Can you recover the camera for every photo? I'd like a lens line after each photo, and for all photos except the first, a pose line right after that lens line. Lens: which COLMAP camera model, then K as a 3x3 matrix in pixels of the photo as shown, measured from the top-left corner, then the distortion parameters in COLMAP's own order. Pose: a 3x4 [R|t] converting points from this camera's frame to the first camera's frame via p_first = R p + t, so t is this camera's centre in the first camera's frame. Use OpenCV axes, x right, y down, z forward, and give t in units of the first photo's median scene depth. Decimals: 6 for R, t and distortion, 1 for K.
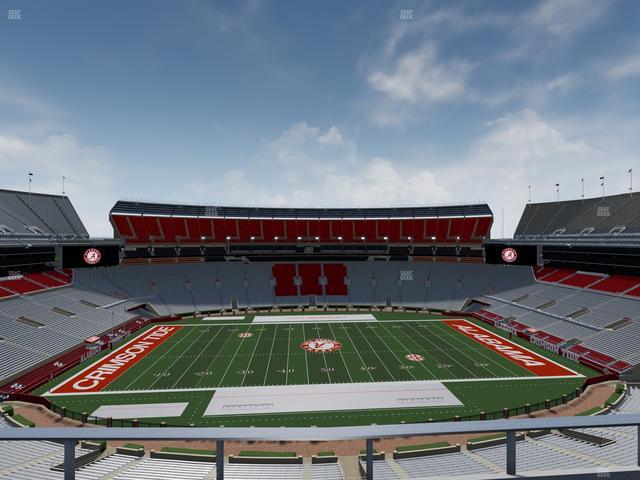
lens RADIAL K [[319.8, 0, 320.1], [0, 319.8, 240.9], [0, 0, 1]] dist [-0.000846, 0.000453]
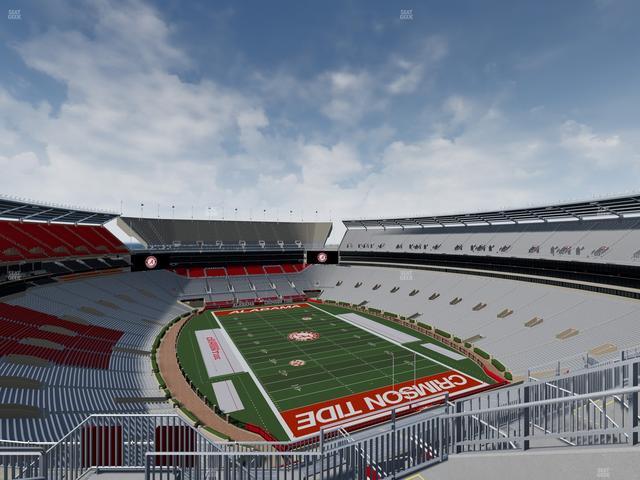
lens RADIAL K [[319.8, 0, 319.9], [0, 319.8, 240.4], [0, 0, 1]] dist [-0.000846, 0.000453]
pose [[-0.363236, -0.001129, 0.931696, -0.751021], [0.002466, 0.999995, 0.002173, -0.037386], [-0.931694, 0.003087, -0.363232, 0.864765]]
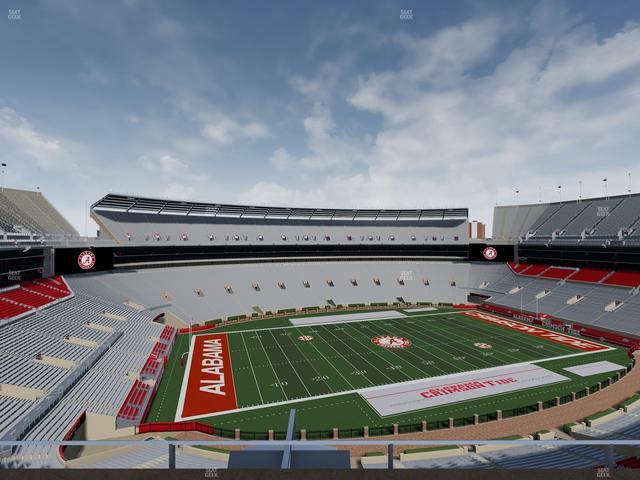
lens RADIAL K [[319.8, 0, 319.8], [0, 319.8, 240.1], [0, 0, 1]] dist [-0.000846, 0.000453]
pose [[-0.969945, 0.000033, -0.243324, 0.297265], [-0.000705, 0.999995, 0.002944, -0.004788], [0.243323, 0.003027, -0.969941, 1.203708]]
